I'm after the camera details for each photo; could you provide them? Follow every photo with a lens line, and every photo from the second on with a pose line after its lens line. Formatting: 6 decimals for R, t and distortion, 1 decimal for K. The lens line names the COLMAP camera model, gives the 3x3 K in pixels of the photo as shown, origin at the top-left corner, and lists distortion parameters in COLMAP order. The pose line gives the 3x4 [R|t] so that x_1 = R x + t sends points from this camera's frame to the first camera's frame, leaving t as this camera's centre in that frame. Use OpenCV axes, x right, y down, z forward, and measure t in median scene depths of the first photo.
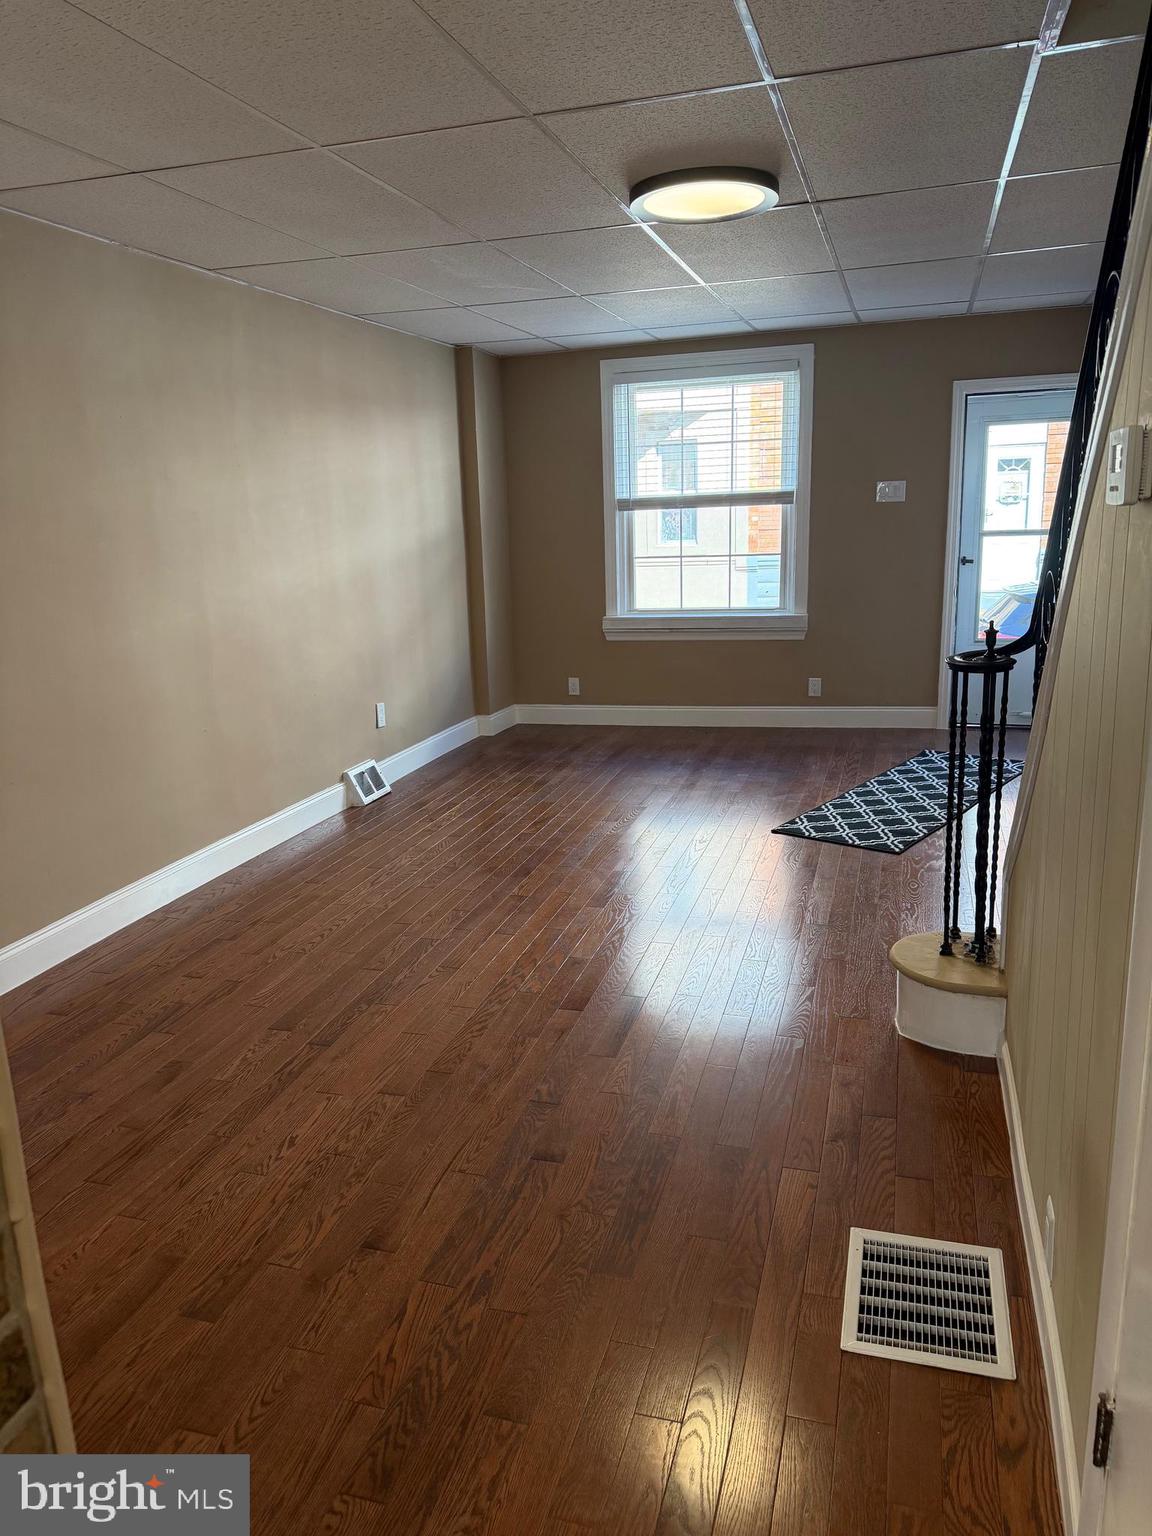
lens RADIAL K [[1089.3, 0, 578.2], [0, 1089.3, 762.4], [0, 0, 1]] dist [0.050612, -0.062869]
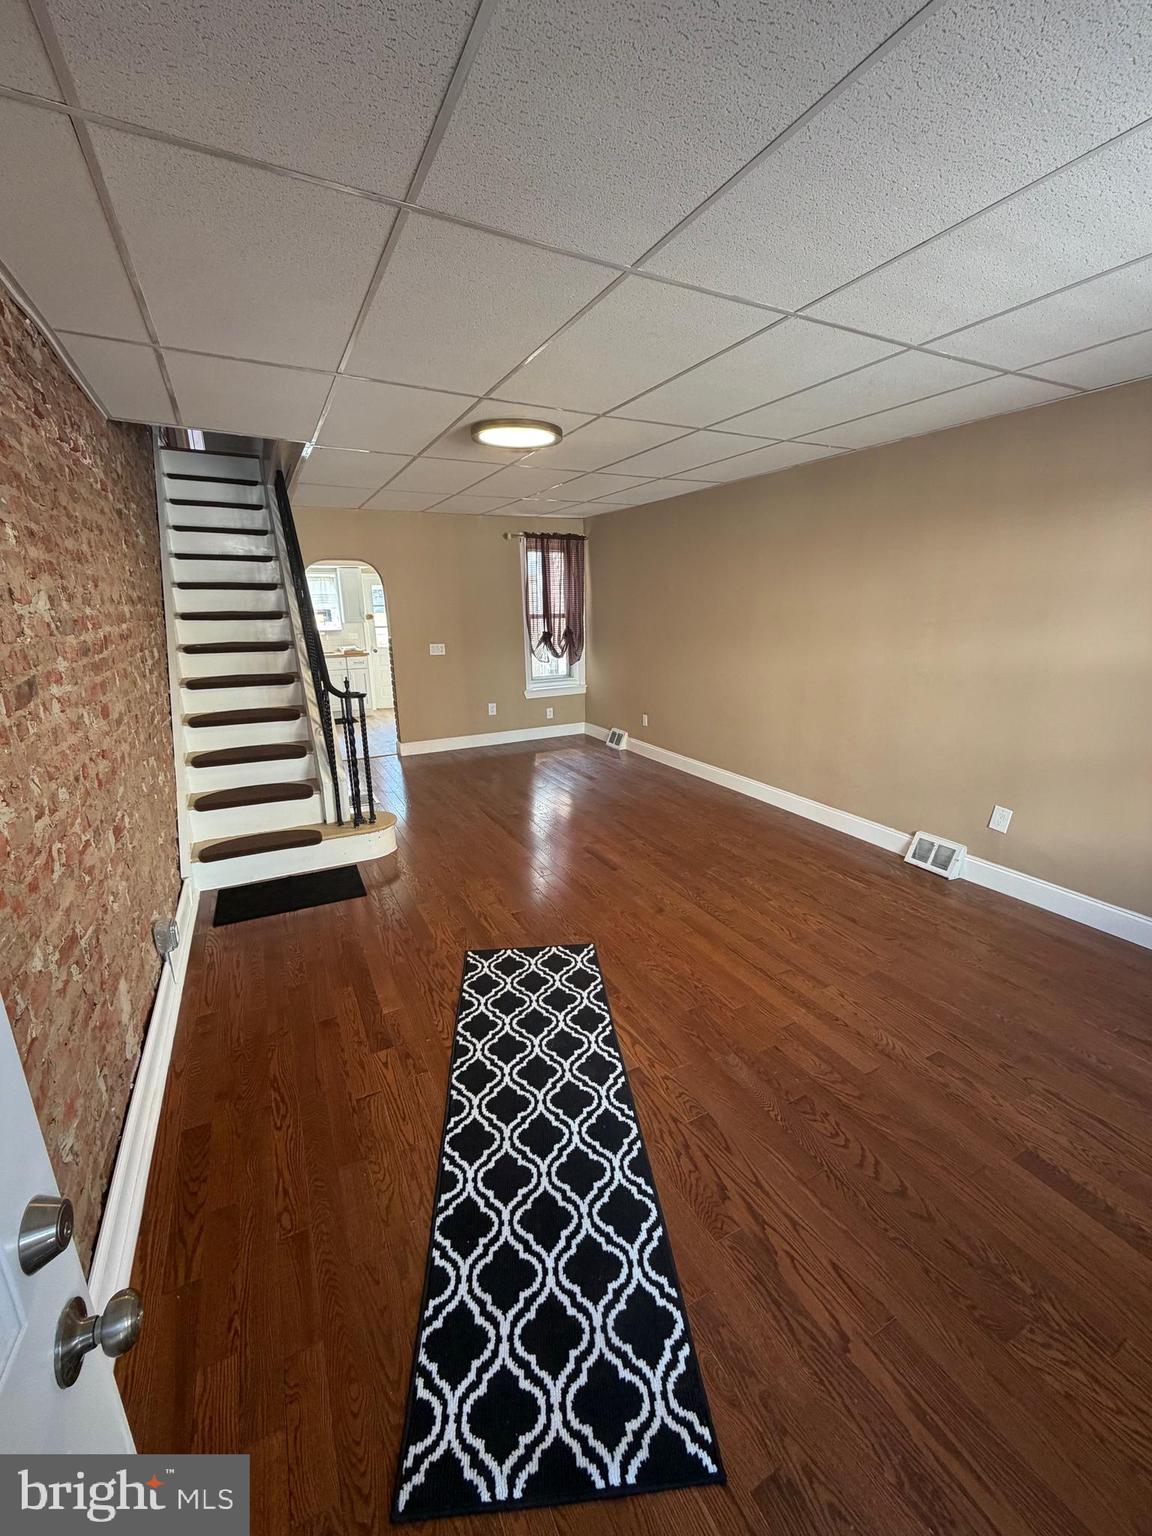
lens RADIAL K [[606.3, 0, 577.0], [0, 606.3, 761.9], [0, 0, 1]] dist [-0.008335, -0.000176]
pose [[-0.712954, 0.224017, -0.664465, 0.774664], [-0.121206, 0.893962, 0.431440, -0.490074], [0.690656, 0.388134, -0.610202, 1.847559]]
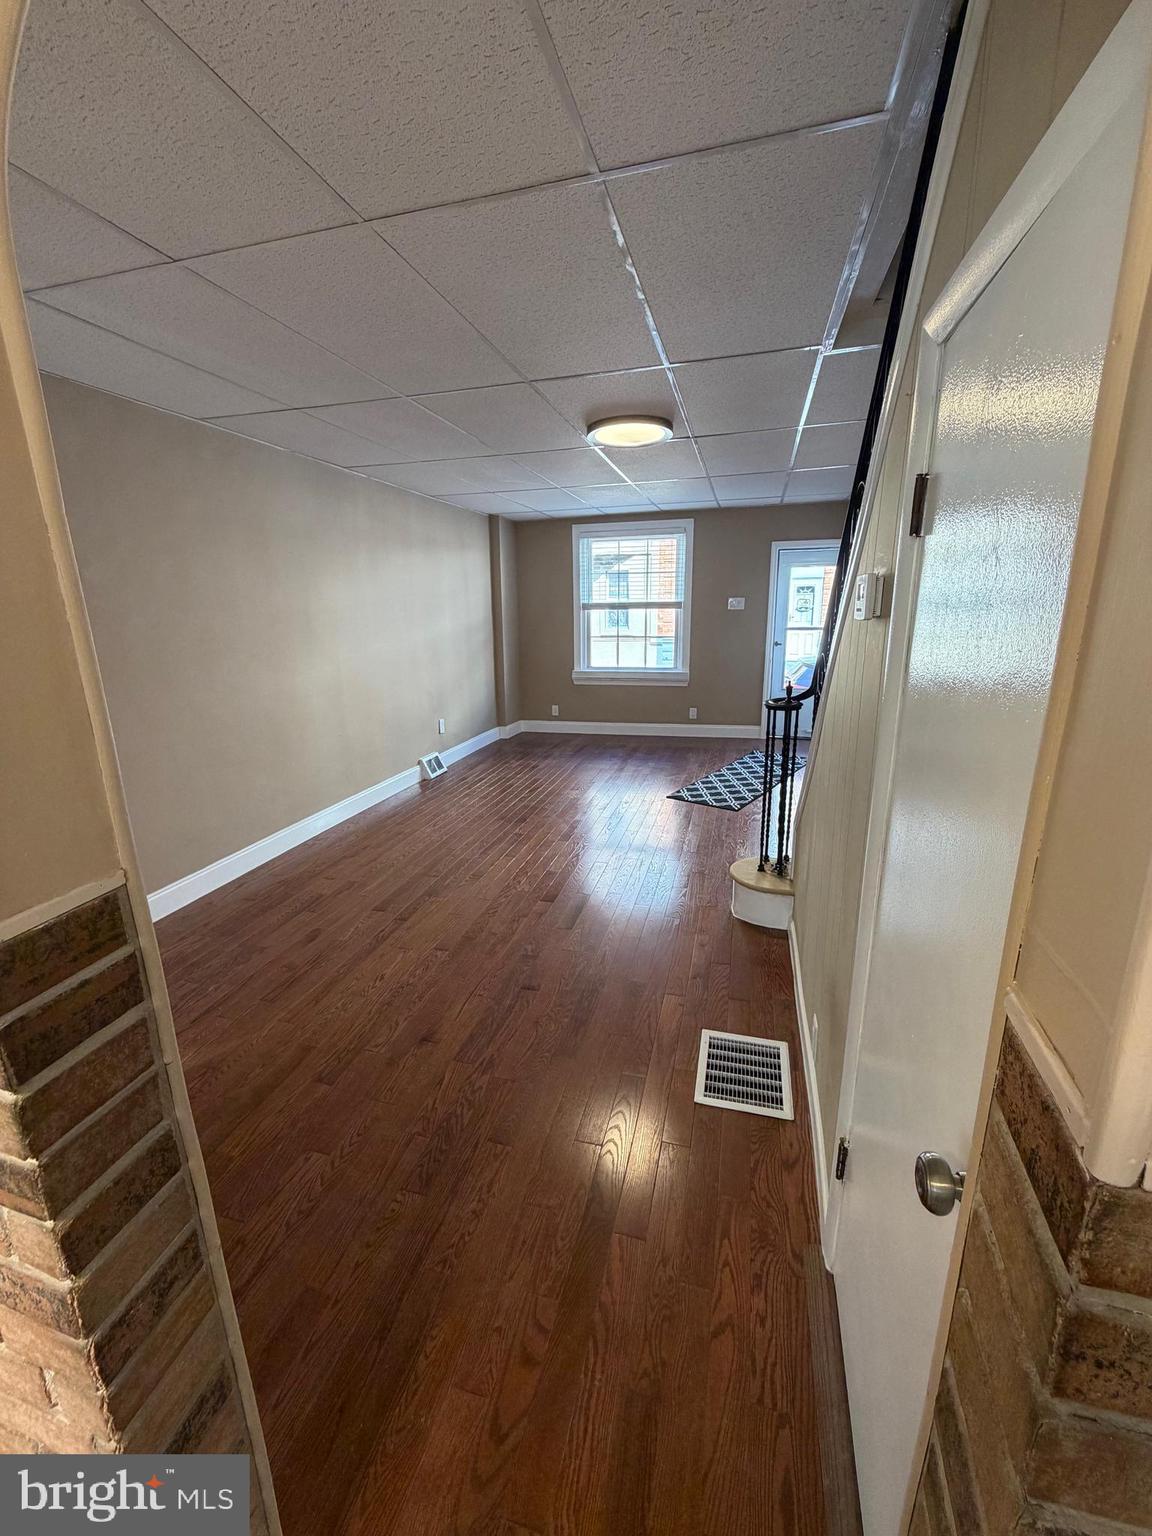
lens RADIAL K [[616.6, 0, 579.2], [0, 616.6, 761.5], [0, 0, 1]] dist [-0.003997, -0.000113]
pose [[0.999481, 0.012291, 0.029793, 0.013989], [-0.012753, 0.999800, 0.015374, -0.010741], [-0.029598, -0.015746, 0.999438, 0.027467]]
